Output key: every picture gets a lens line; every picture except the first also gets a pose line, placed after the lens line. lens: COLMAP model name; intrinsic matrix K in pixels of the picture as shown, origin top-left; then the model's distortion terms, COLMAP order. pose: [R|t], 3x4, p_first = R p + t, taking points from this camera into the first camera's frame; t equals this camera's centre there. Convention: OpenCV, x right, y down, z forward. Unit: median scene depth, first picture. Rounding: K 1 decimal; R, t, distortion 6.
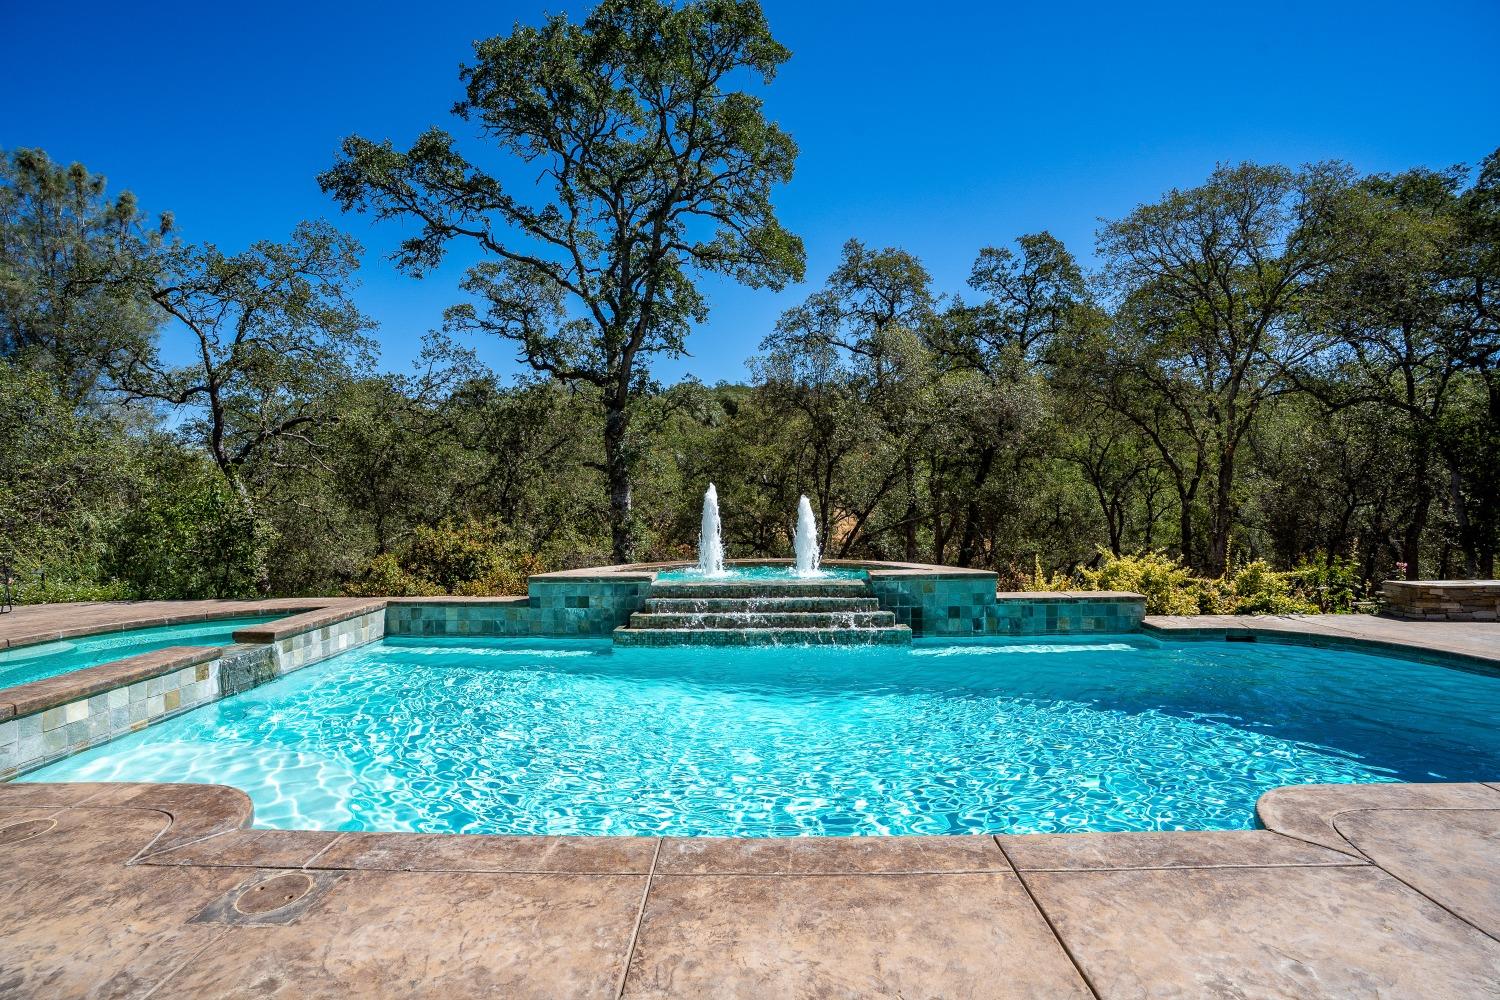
lens RADIAL K [[708.4, 0, 762.8], [0, 708.4, 499.2], [0, 0, 1]] dist [-0.032559, 0.001696]
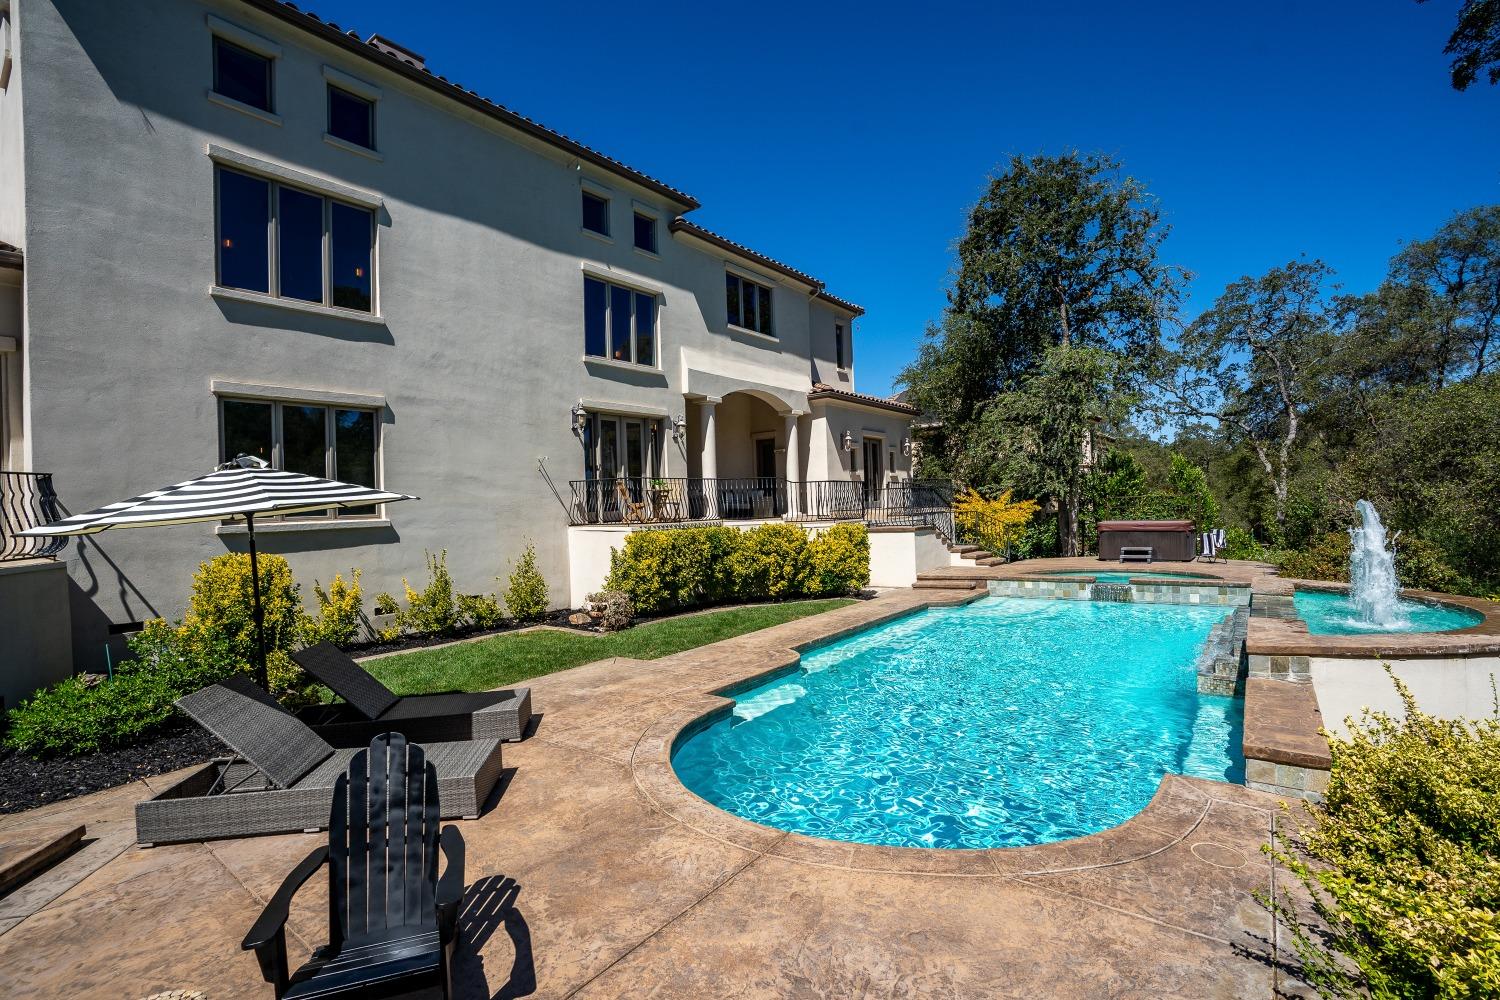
lens RADIAL K [[708.4, 0, 740.3], [0, 708.4, 495.8], [0, 0, 1]] dist [-0.032559, 0.001696]
pose [[-0.608708, 0.016739, -0.793218, 1.470918], [0.033527, 0.999427, -0.004638, -0.072321], [0.792686, -0.029418, -0.608920, 1.263734]]
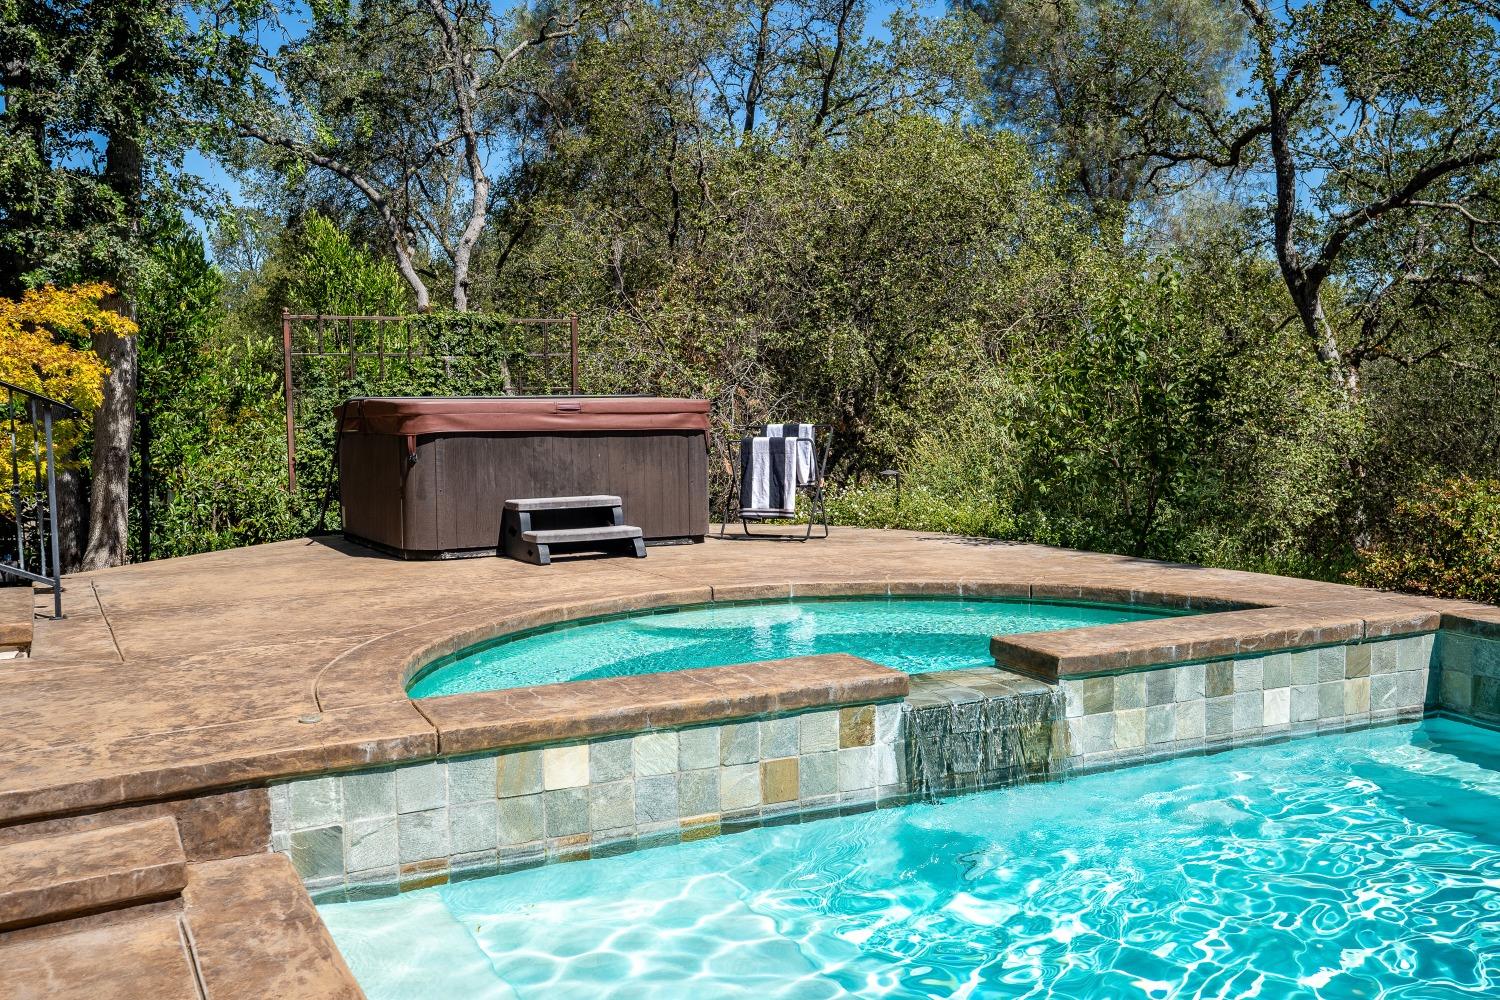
lens RADIAL K [[1424.0, 0, 750.3], [0, 1424.0, 494.7], [0, 0, 1]] dist [0.048469, 0.000000]
pose [[0.447227, 0.074344, -0.891325, -0.071006], [0.002729, 0.996421, 0.084479, 0.031467], [0.894416, -0.040213, 0.445424, 0.464850]]
